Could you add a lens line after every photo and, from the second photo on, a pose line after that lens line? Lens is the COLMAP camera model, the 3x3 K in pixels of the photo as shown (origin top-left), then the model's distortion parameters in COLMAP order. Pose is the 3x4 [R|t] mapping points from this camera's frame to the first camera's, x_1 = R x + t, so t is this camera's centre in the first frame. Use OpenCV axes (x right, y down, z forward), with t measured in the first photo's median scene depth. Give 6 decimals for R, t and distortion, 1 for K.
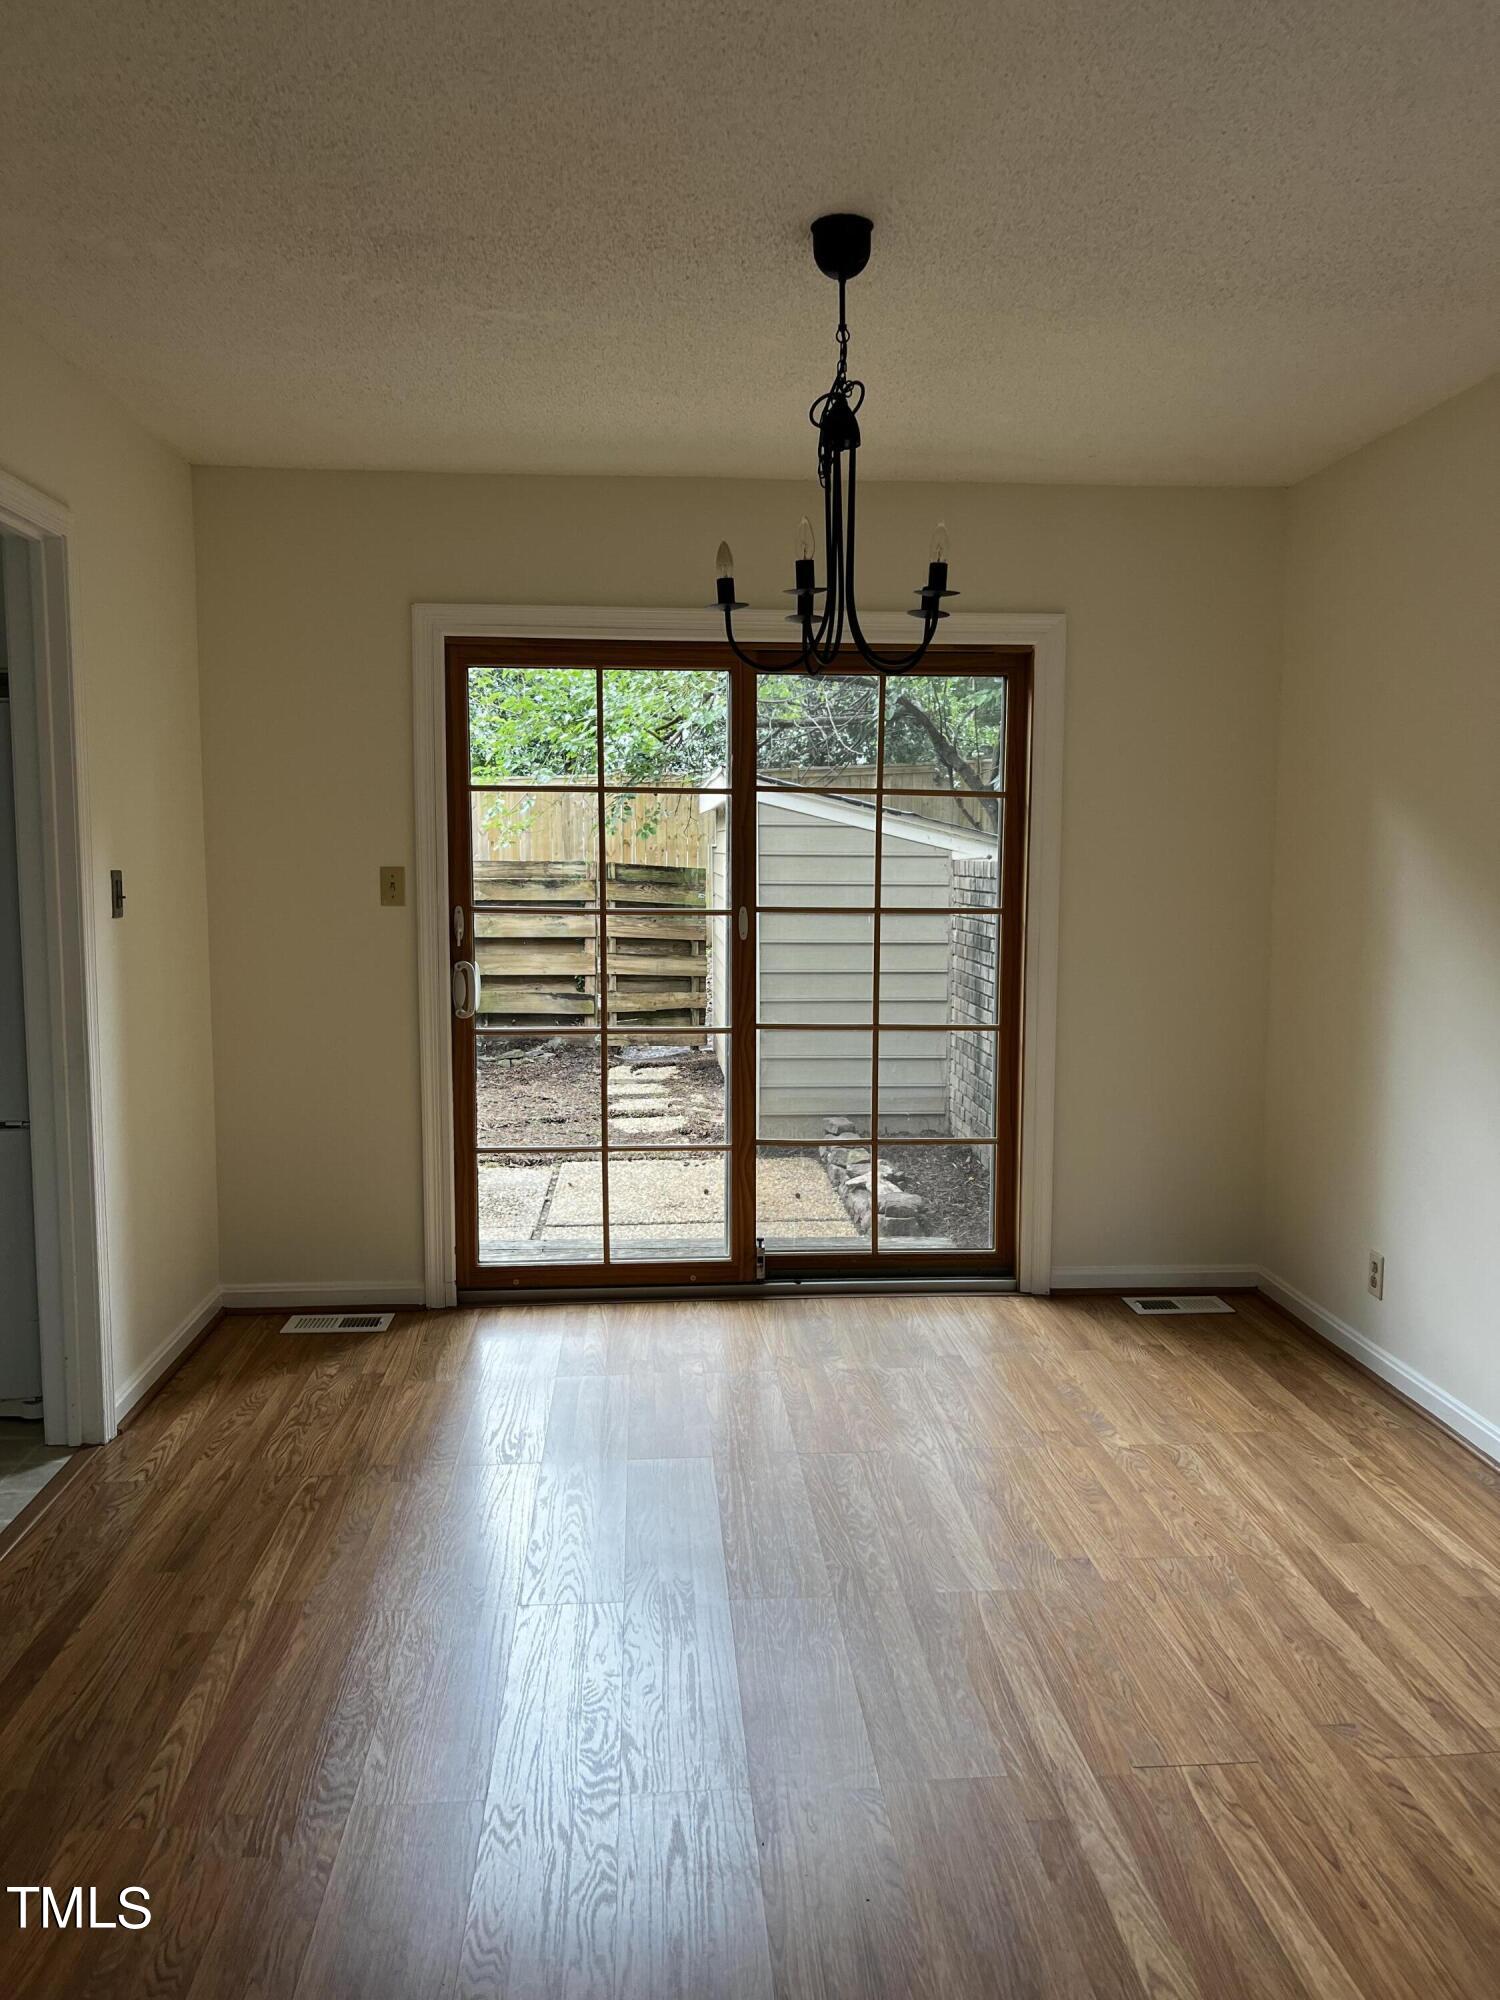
lens RADIAL K [[1521.4, 0, 751.4], [0, 1521.4, 1002.2], [0, 0, 1]] dist [0.049347, -0.065845]
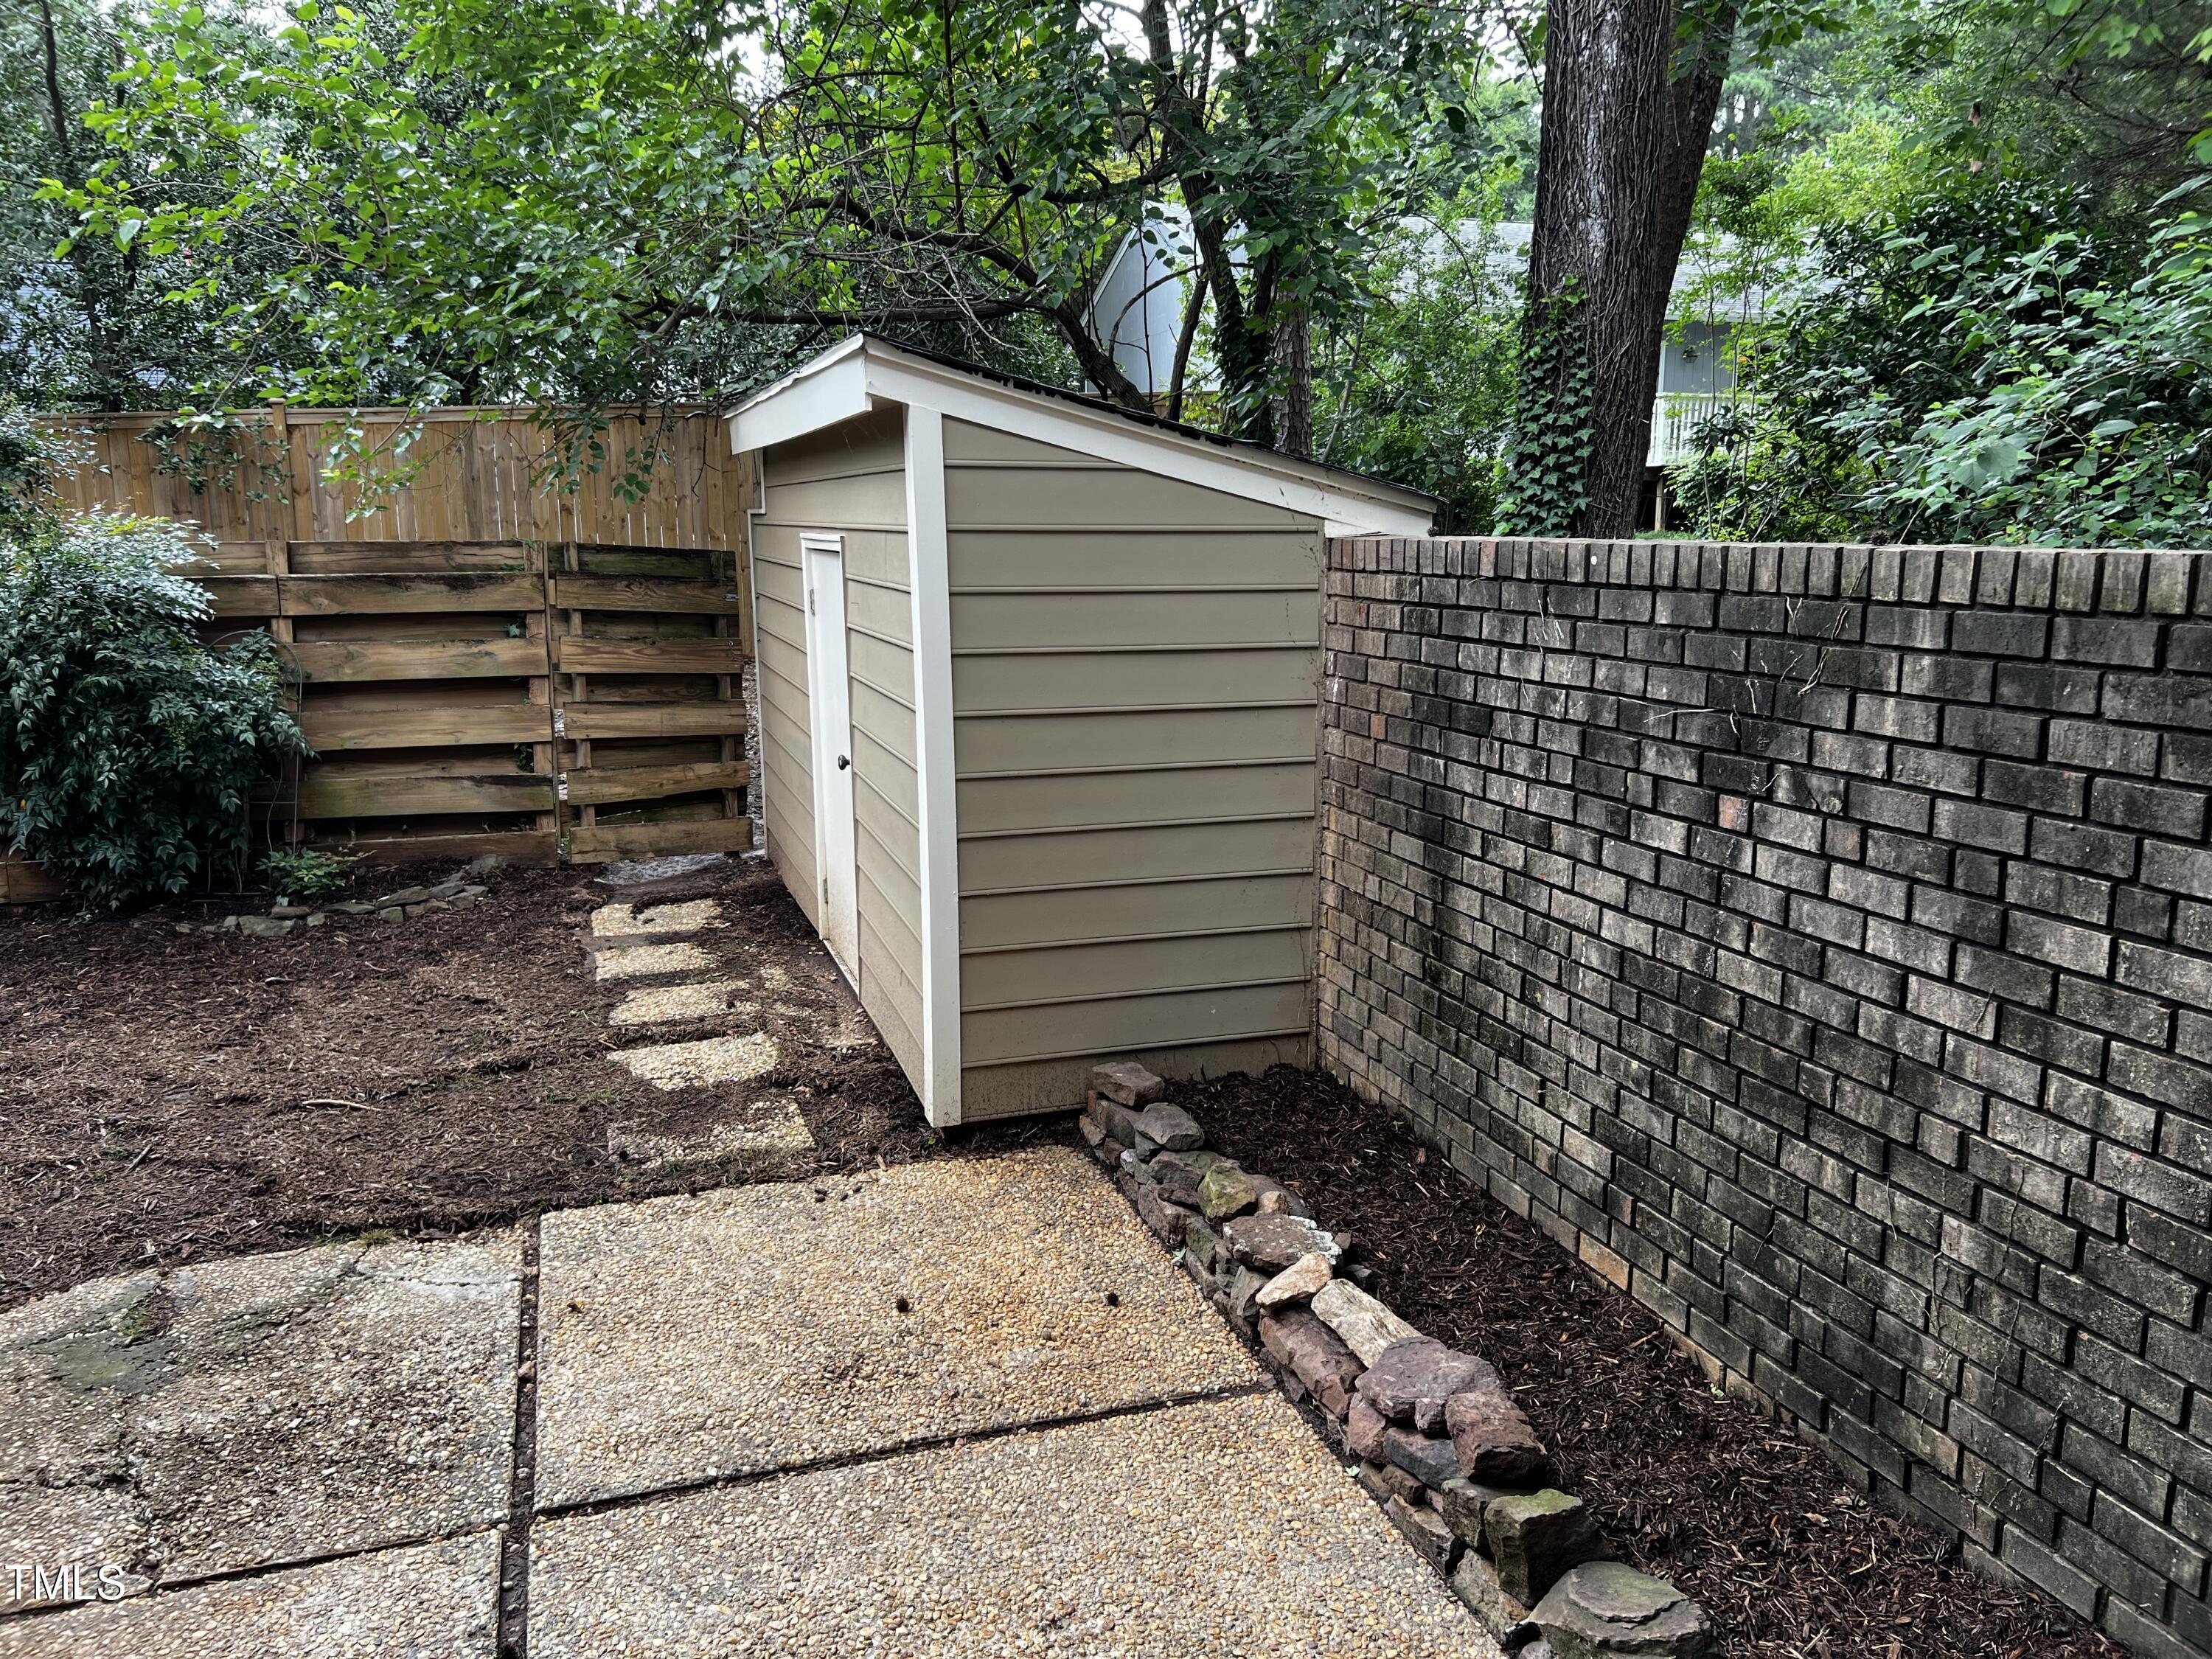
lens RADIAL K [[1682.7, 0, 1108.8], [0, 1682.7, 824.5], [0, 0, 1]] dist [0.049347, -0.065845]
pose [[0.970457, -0.048817, 0.236285, -0.051284], [0.029844, 0.996084, 0.083219, -0.033612], [-0.239422, -0.073709, 0.968114, 0.333524]]
